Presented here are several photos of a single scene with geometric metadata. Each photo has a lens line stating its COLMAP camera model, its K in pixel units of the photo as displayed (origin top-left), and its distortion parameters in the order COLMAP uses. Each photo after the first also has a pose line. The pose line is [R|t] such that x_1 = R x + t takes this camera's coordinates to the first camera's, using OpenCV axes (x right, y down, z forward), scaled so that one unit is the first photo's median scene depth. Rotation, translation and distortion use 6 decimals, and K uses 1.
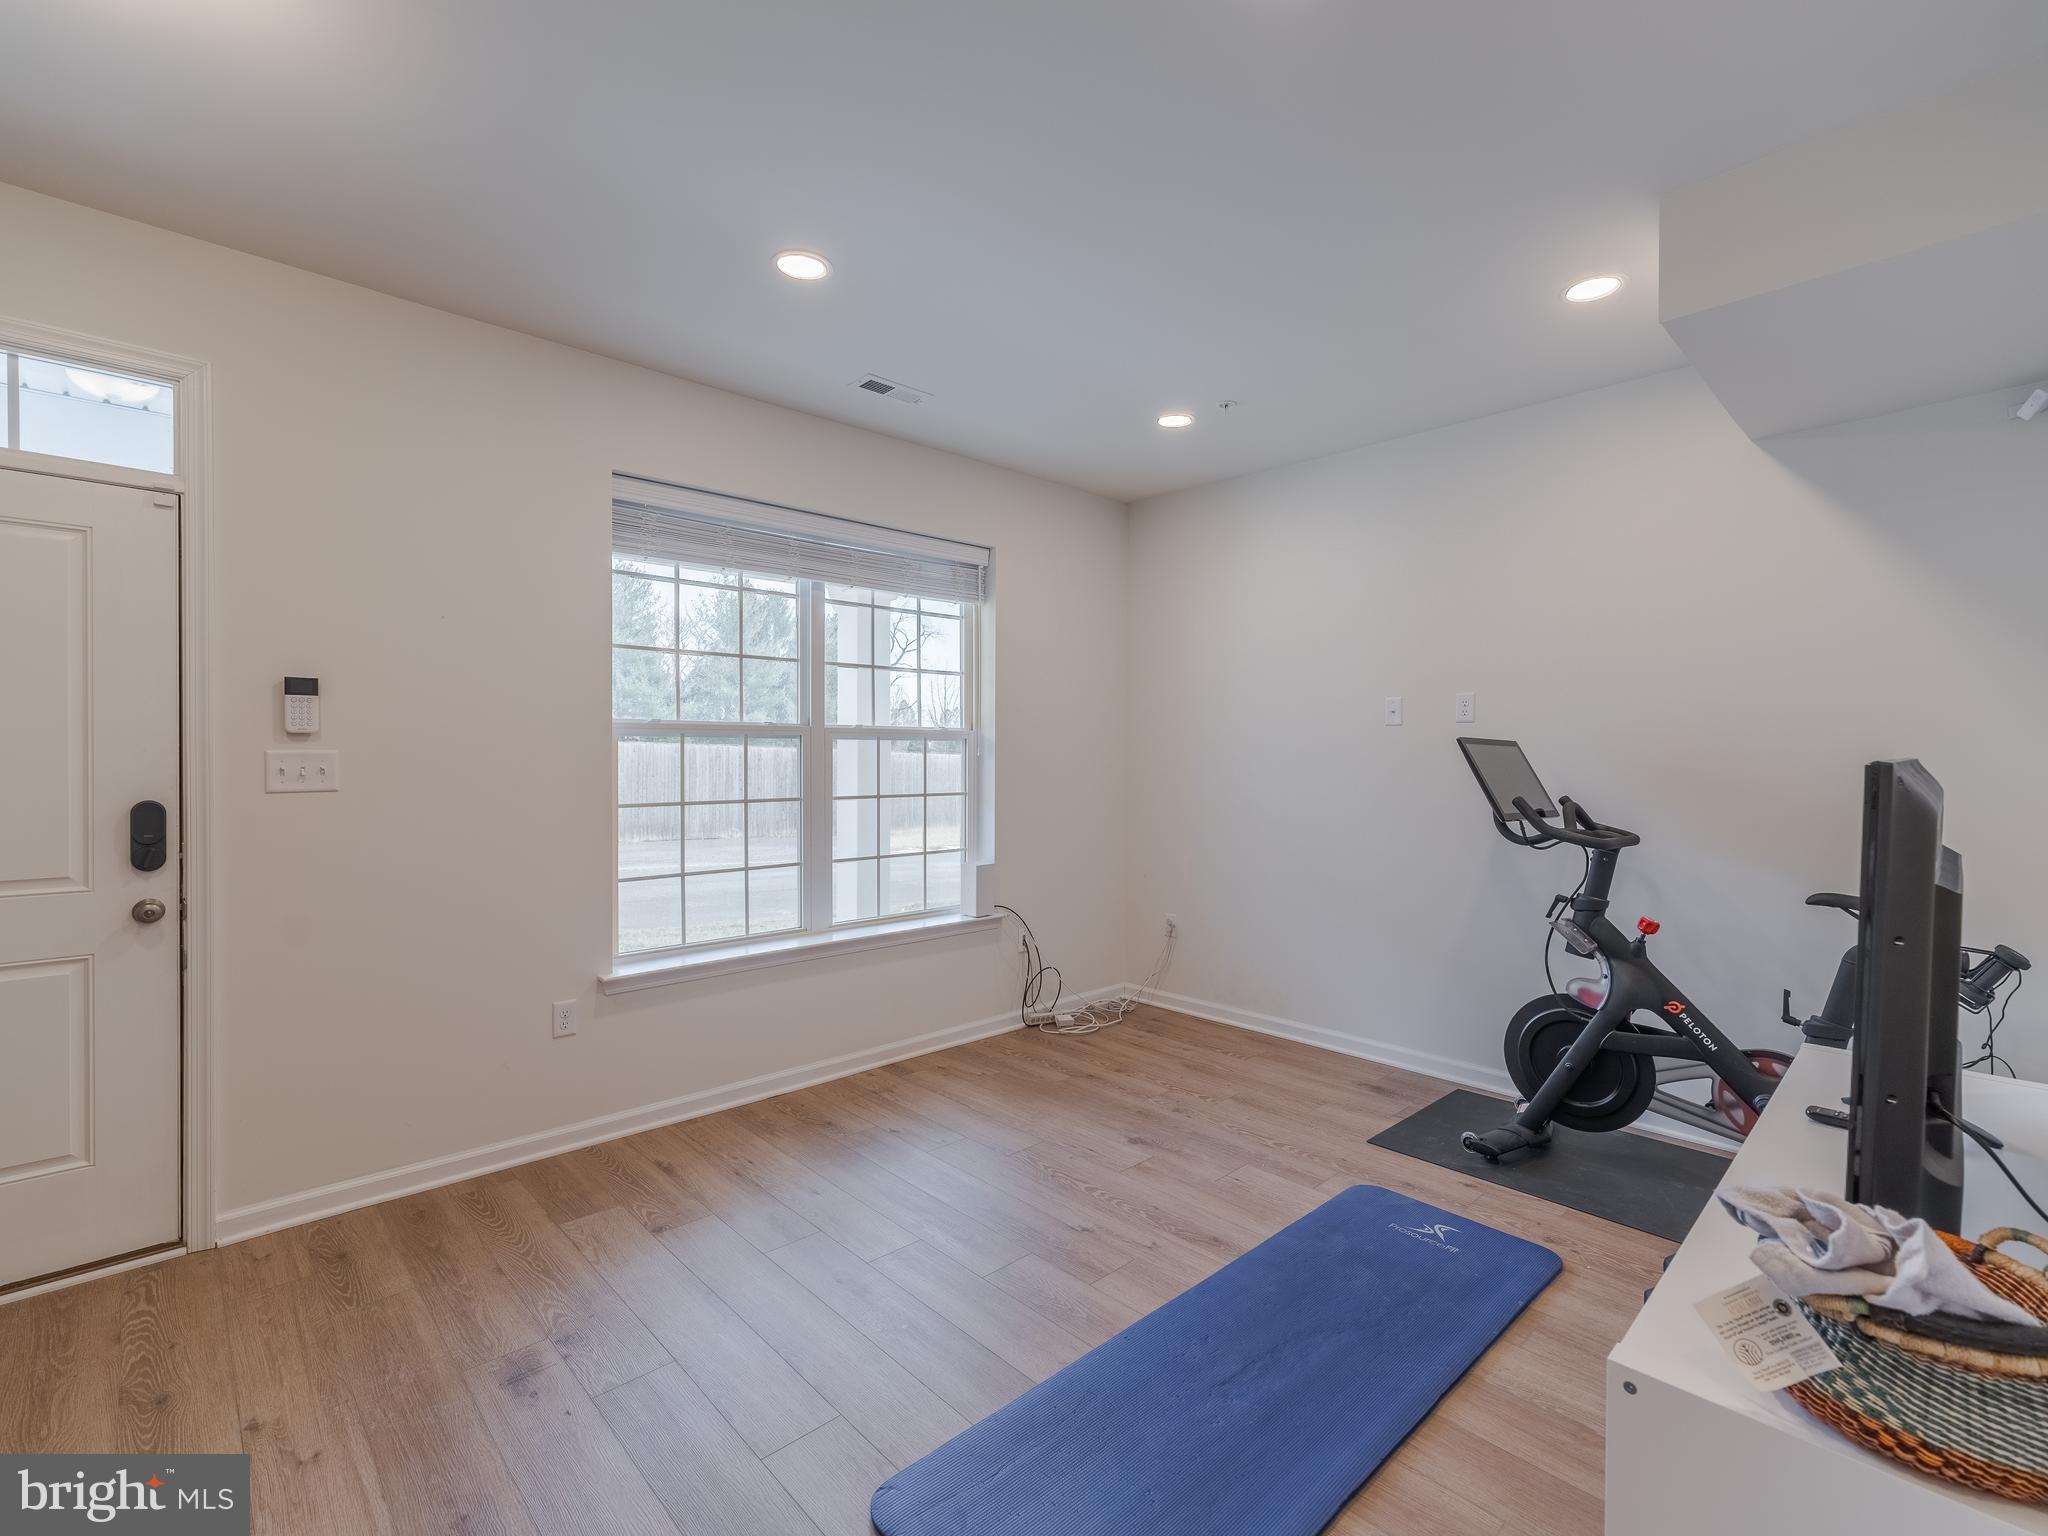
lens RADIAL K [[927.8, 0, 1018.3], [0, 927.8, 761.6], [0, 0, 1]] dist [-0.000274, -0.005294]
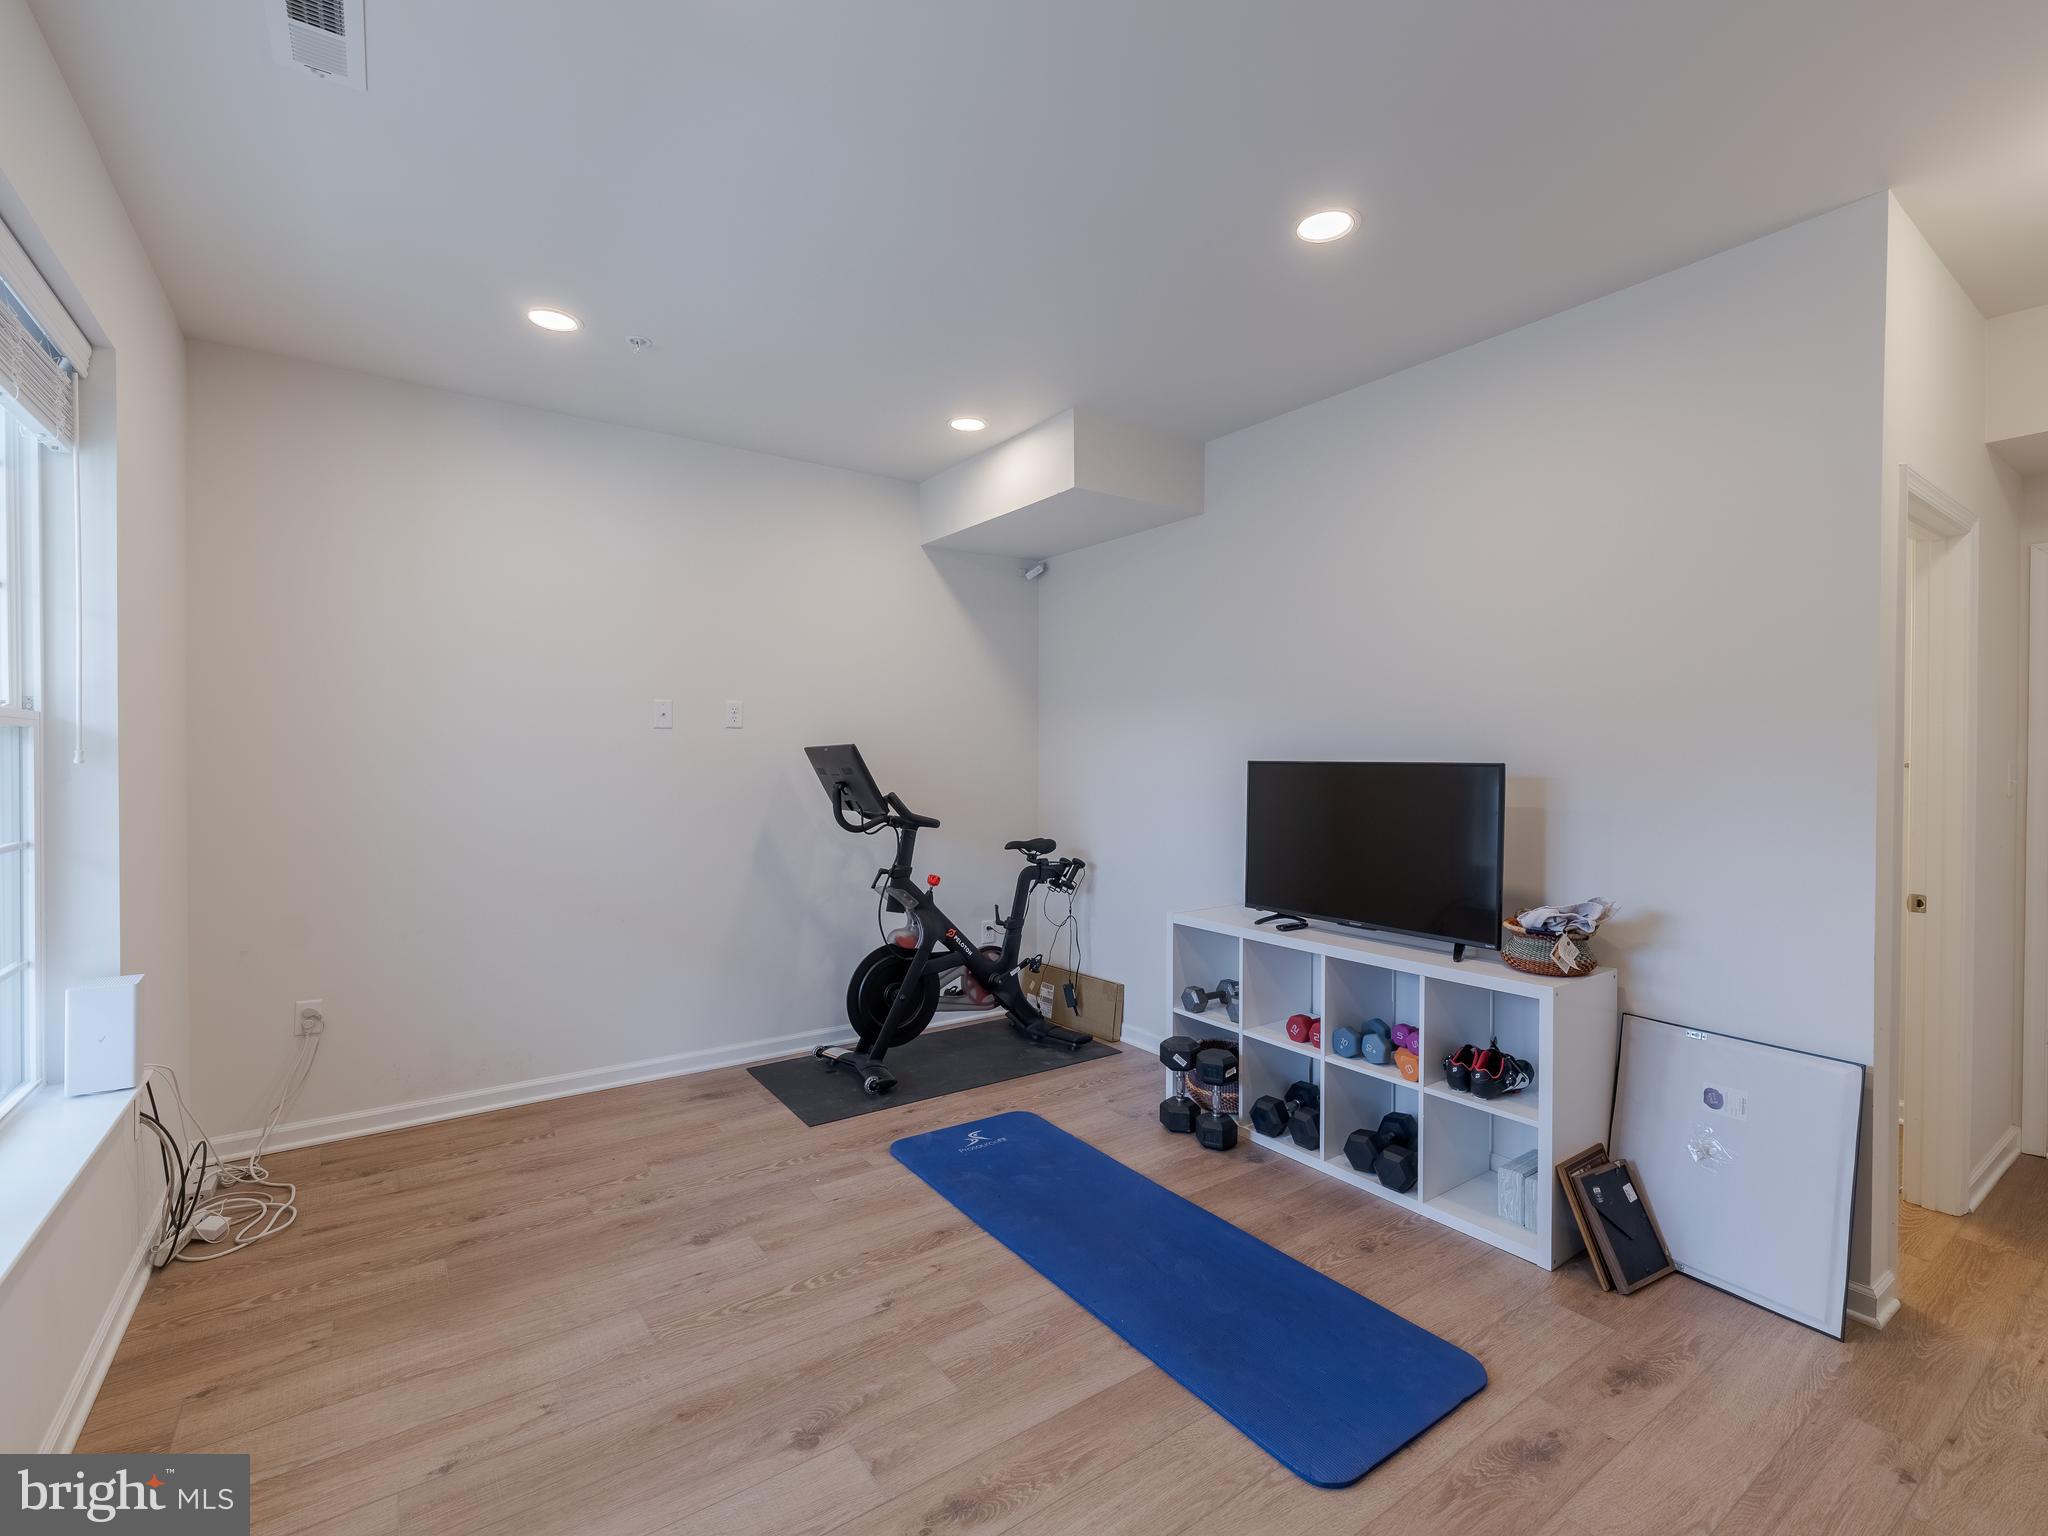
lens RADIAL K [[927.0, 0, 1034.1], [0, 927.0, 768.1], [0, 0, 1]] dist [0.000370, 0.000620]
pose [[0.132773, -0.013419, 0.991056, -0.624548], [0.005547, 0.999903, 0.012795, -0.008027], [-0.991131, 0.003798, 0.132835, 0.606635]]
